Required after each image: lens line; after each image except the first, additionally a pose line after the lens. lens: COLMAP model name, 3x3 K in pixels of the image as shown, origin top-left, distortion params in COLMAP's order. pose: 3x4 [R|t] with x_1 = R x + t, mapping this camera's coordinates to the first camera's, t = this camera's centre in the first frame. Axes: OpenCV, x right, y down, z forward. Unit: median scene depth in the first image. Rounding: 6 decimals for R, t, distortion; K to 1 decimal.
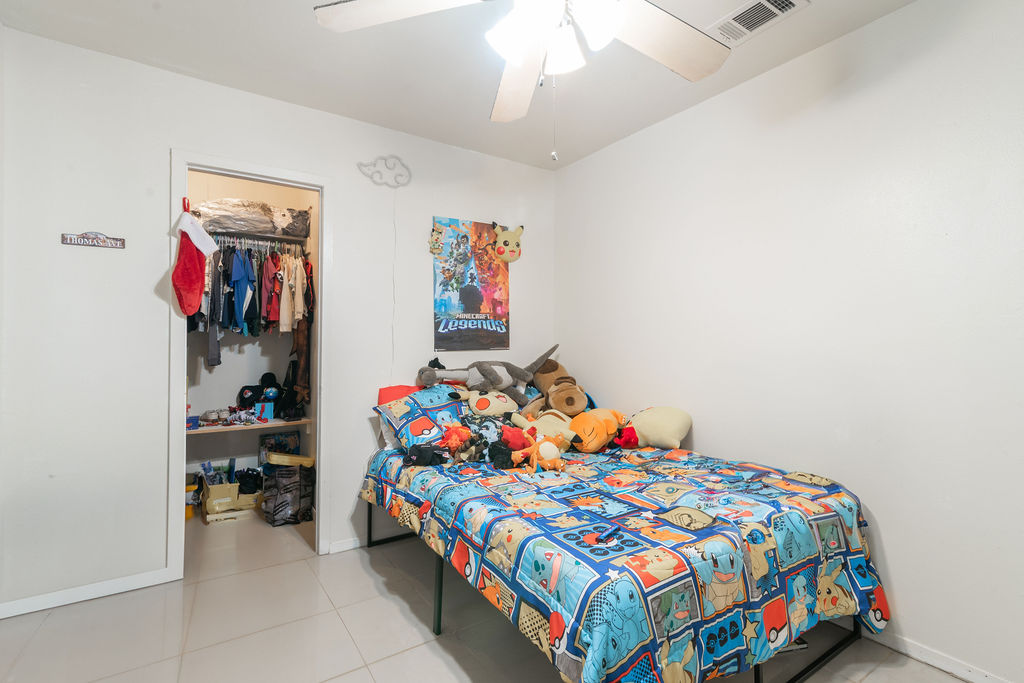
lens RADIAL K [[472.6, 0, 504.0], [0, 472.6, 342.3], [0, 0, 1]] dist [0.002949, 0.000729]
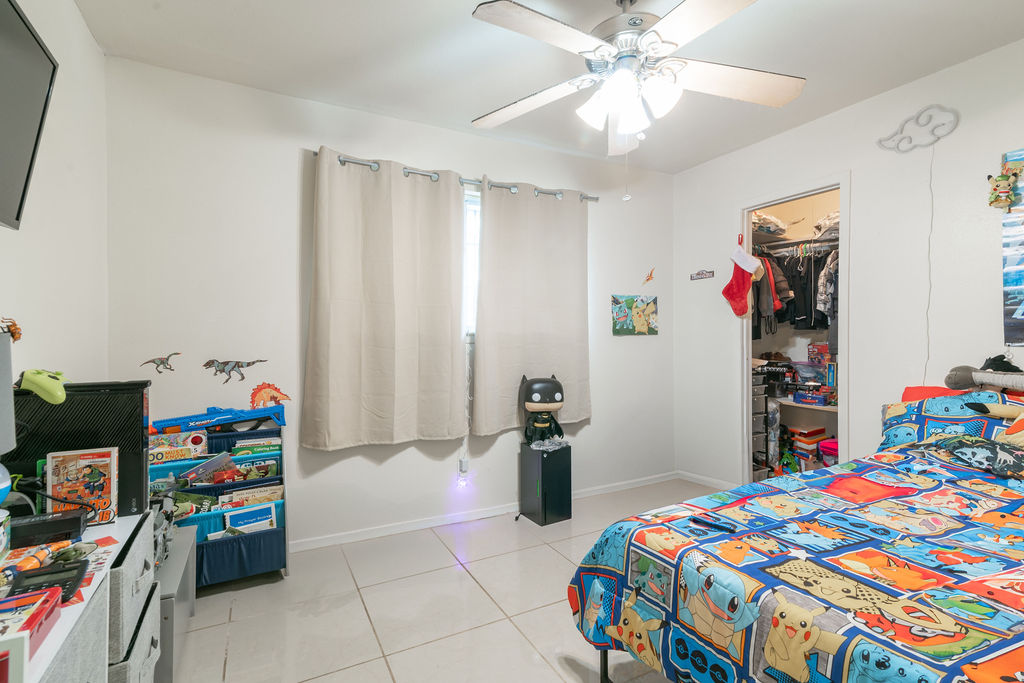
lens RADIAL K [[472.6, 0, 504.0], [0, 472.6, 342.3], [0, 0, 1]] dist [0.002949, 0.000729]
pose [[-0.106425, 0.013717, -0.994226, 1.130776], [0.006540, 0.999893, 0.013095, -0.001163], [0.994299, -0.005109, -0.106503, 0.593759]]
